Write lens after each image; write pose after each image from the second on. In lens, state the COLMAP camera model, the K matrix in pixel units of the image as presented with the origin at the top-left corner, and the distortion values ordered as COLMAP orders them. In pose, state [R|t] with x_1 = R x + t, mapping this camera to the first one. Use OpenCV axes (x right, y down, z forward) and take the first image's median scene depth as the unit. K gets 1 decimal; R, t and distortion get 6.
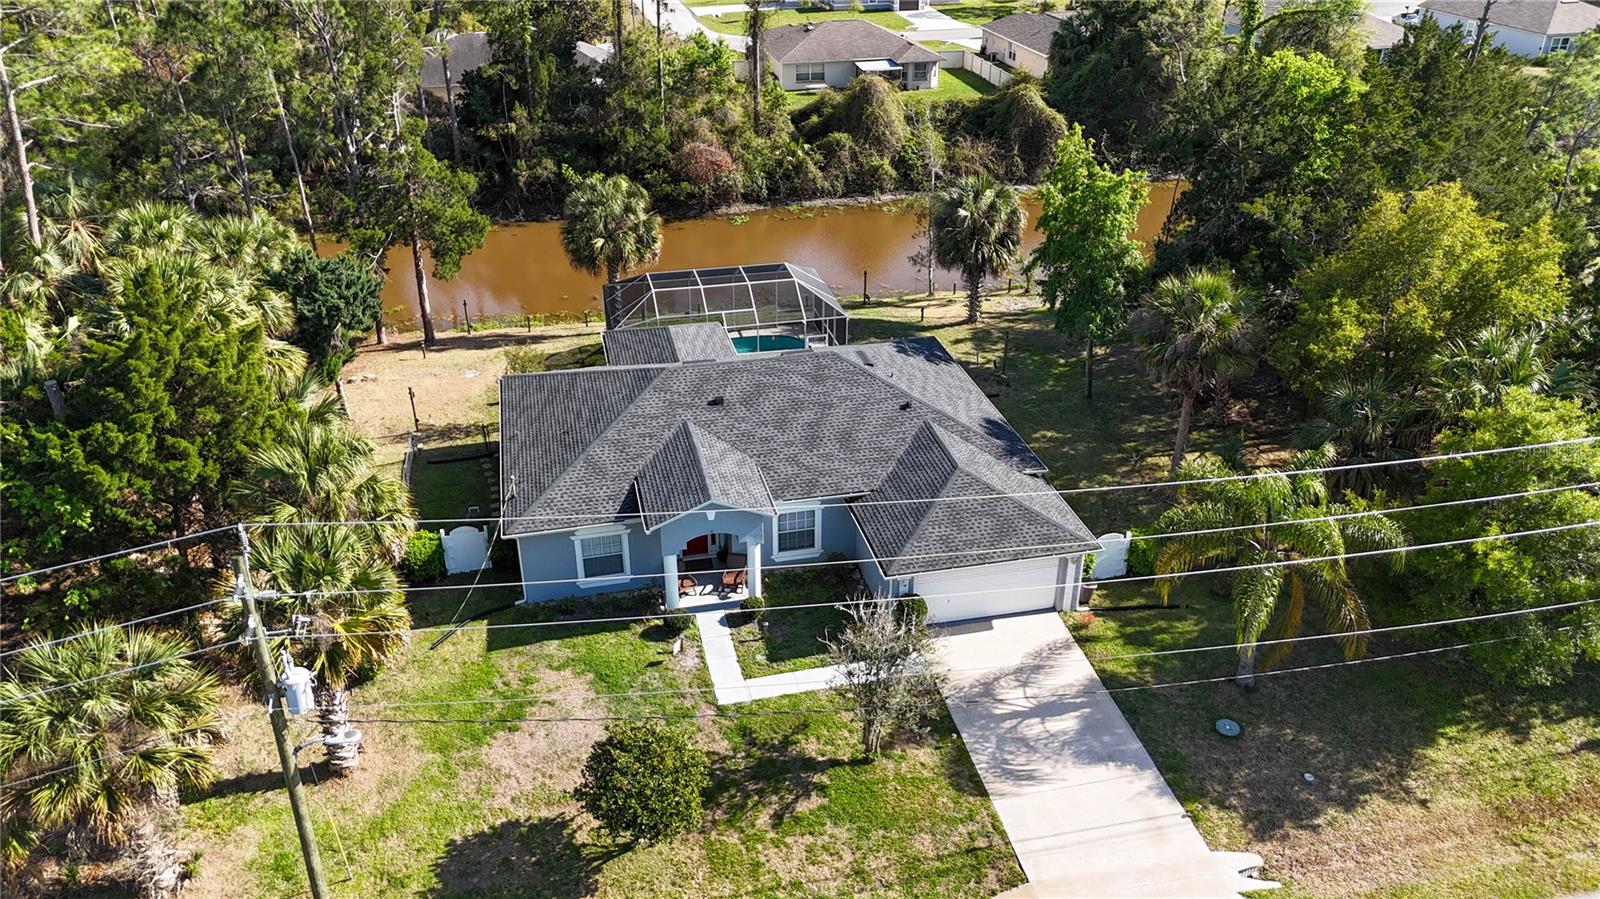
lens RADIAL K [[1175.3, 0, 800.0], [0, 1175.3, 449.5], [0, 0, 1]] dist [0.080007, -0.087445]
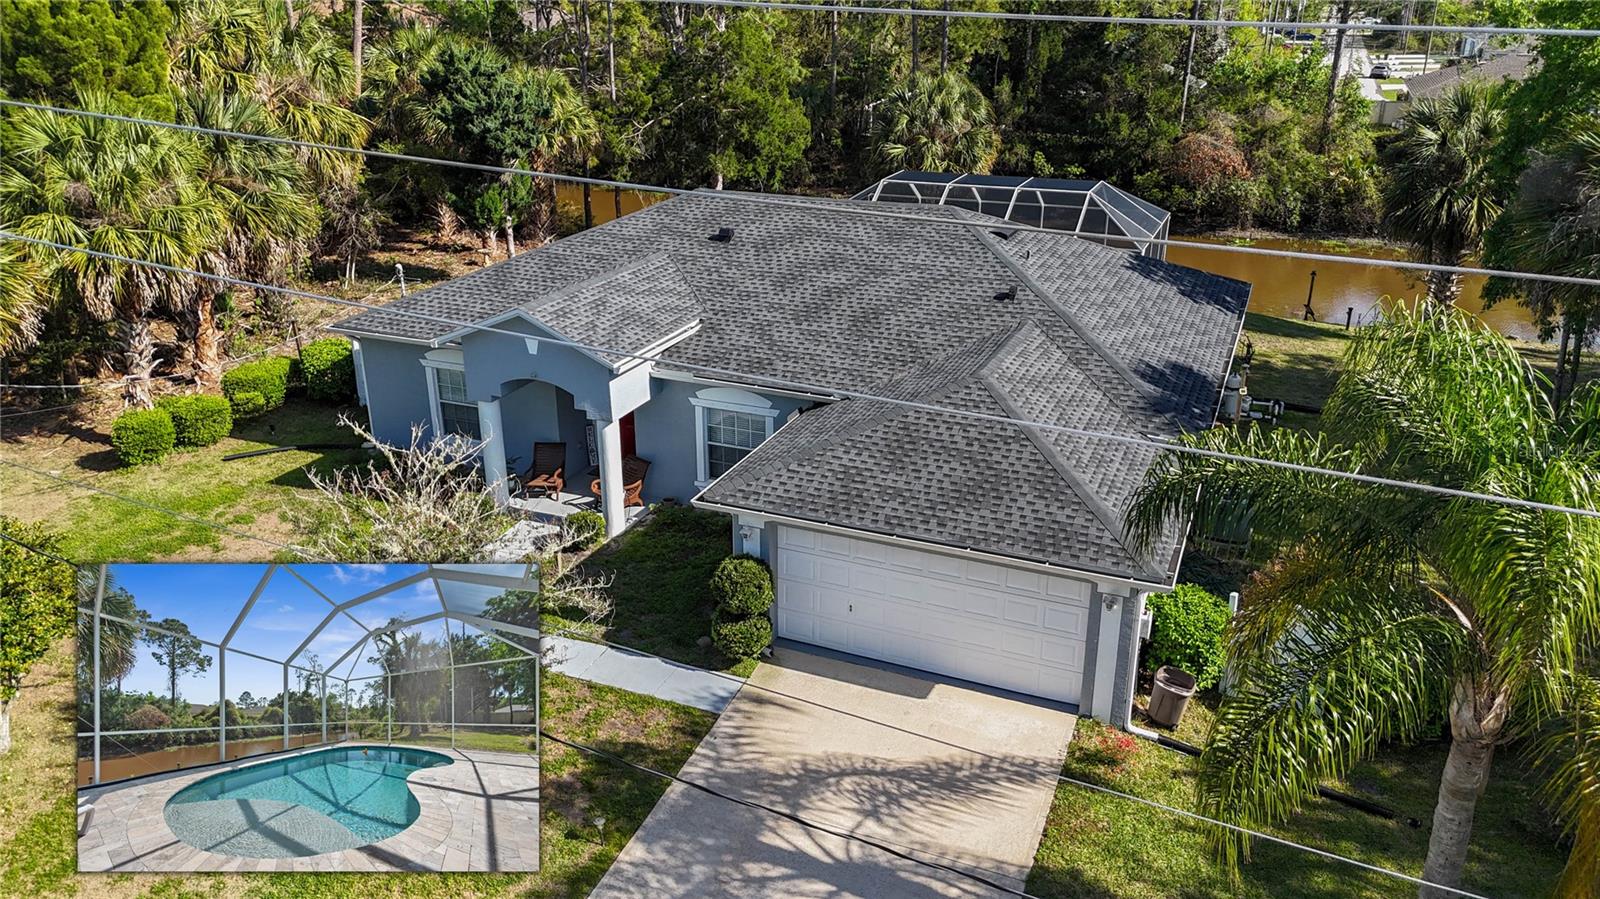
lens RADIAL K [[1175.3, 0, 800.0], [0, 1175.3, 449.5], [0, 0, 1]] dist [0.080007, -0.087445]
pose [[0.811706, 0.217928, -0.541886, 0.322902], [-0.283131, 0.958300, -0.038715, 0.079551], [0.510852, 0.184850, 0.839560, 0.499537]]
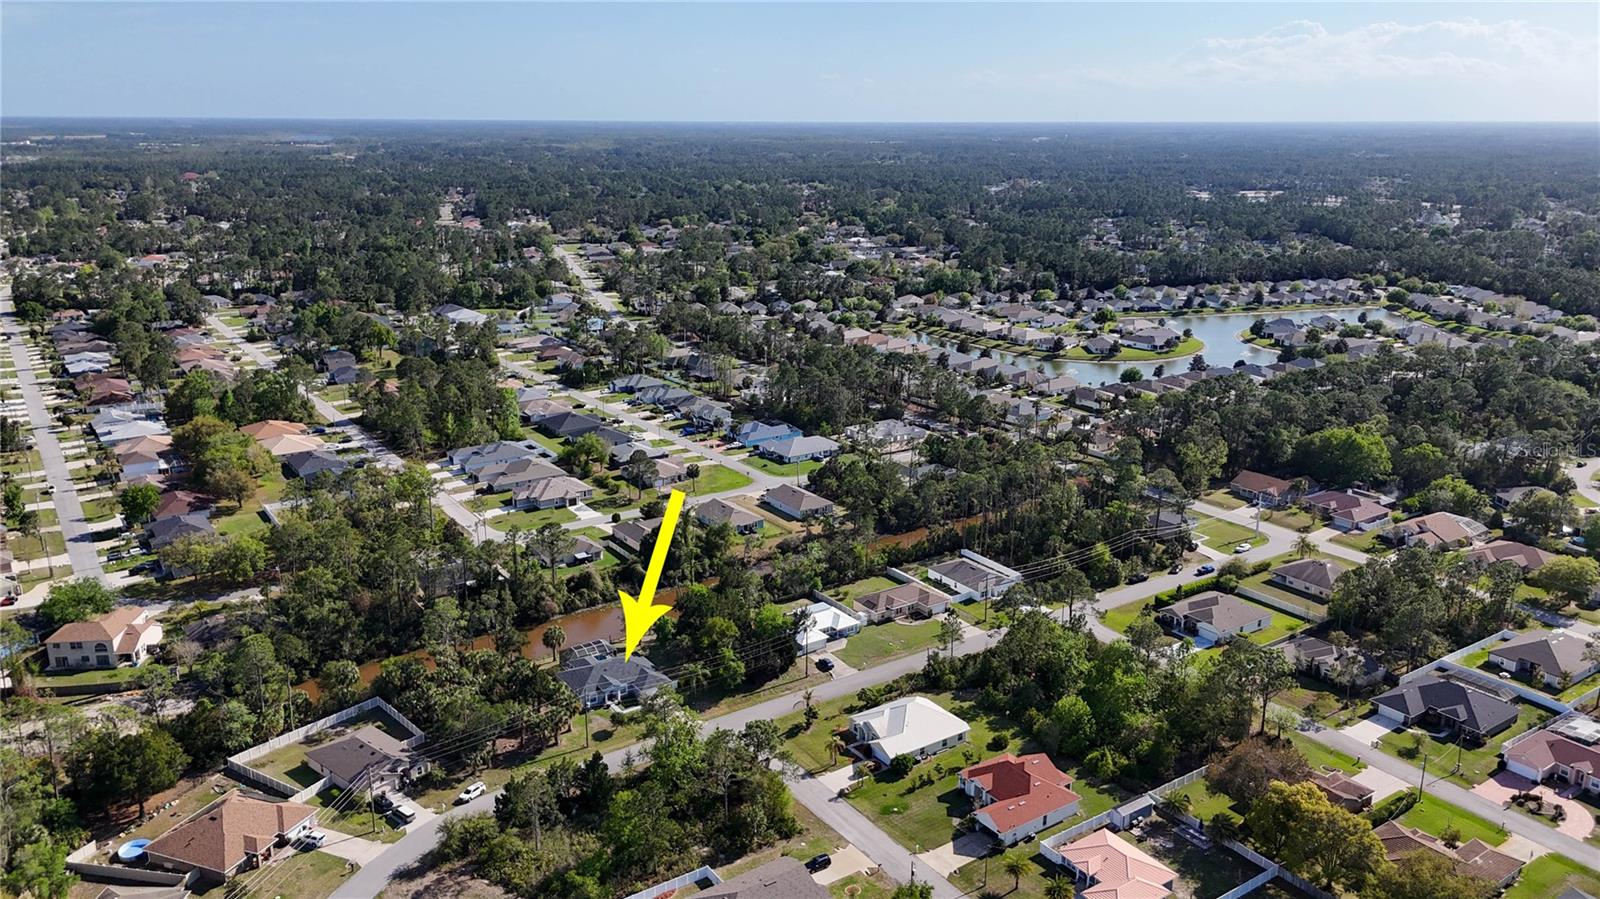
lens RADIAL K [[1175.3, 0, 800.0], [0, 1175.3, 449.5], [0, 0, 1]] dist [0.080007, -0.087445]
pose [[0.929722, -0.096507, 0.355393, -1.123074], [0.173555, 0.965984, -0.191713, 0.189906], [-0.324803, 0.239920, 0.914845, -4.801201]]
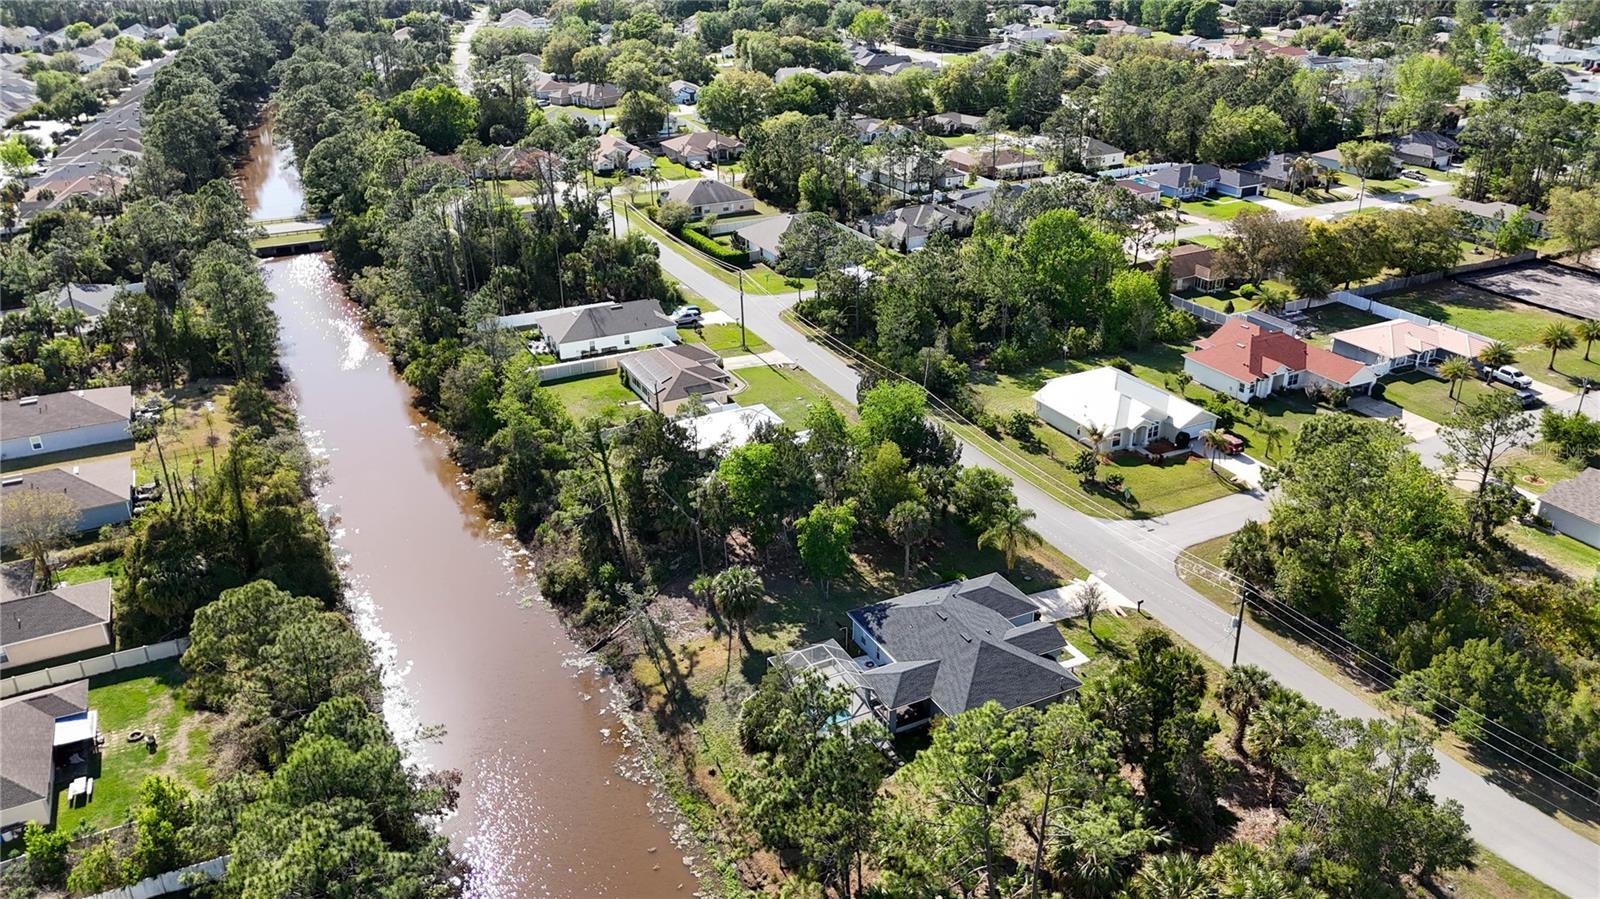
lens RADIAL K [[1175.3, 0, 800.0], [0, 1175.3, 449.5], [0, 0, 1]] dist [0.080007, -0.087445]
pose [[-0.229240, -0.404662, 0.885267, -1.973448], [0.483605, 0.741943, 0.464378, -1.607807], [-0.844734, 0.534573, 0.025613, 1.035215]]
